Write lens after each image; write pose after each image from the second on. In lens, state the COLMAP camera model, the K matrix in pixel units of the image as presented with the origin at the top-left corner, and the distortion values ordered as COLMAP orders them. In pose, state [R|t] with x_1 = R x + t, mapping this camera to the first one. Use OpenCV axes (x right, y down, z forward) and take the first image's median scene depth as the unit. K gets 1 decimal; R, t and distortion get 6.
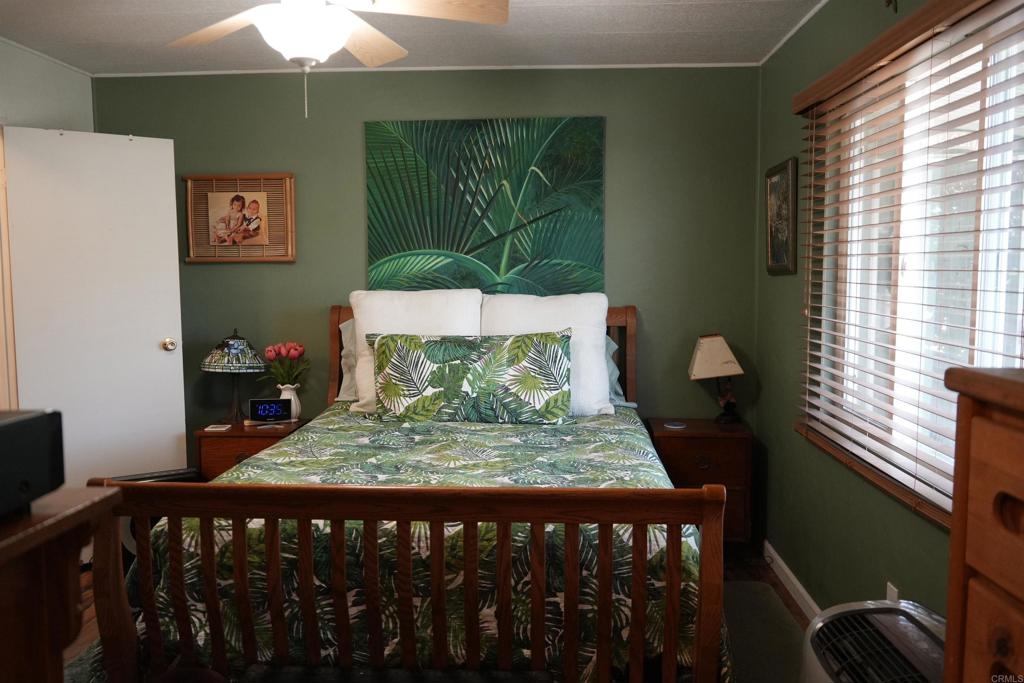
lens RADIAL K [[877.7, 0, 512.4], [0, 877.7, 343.8], [0, 0, 1]] dist [-0.013768, 0.001713]
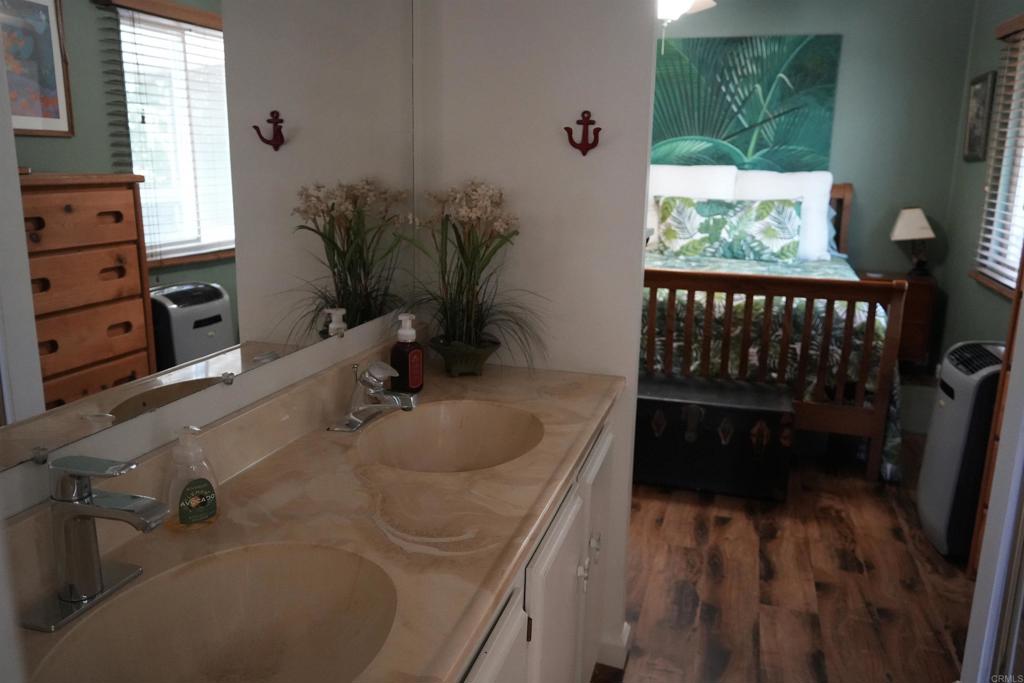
lens RADIAL K [[807.6, 0, 509.2], [0, 807.6, 338.7], [0, 0, 1]] dist [-0.023724, 0.018792]
pose [[0.969703, 0.075754, -0.232246, -0.072750], [-0.042011, 0.988253, 0.146939, 0.037710], [0.240649, -0.132730, 0.961494, -0.374511]]
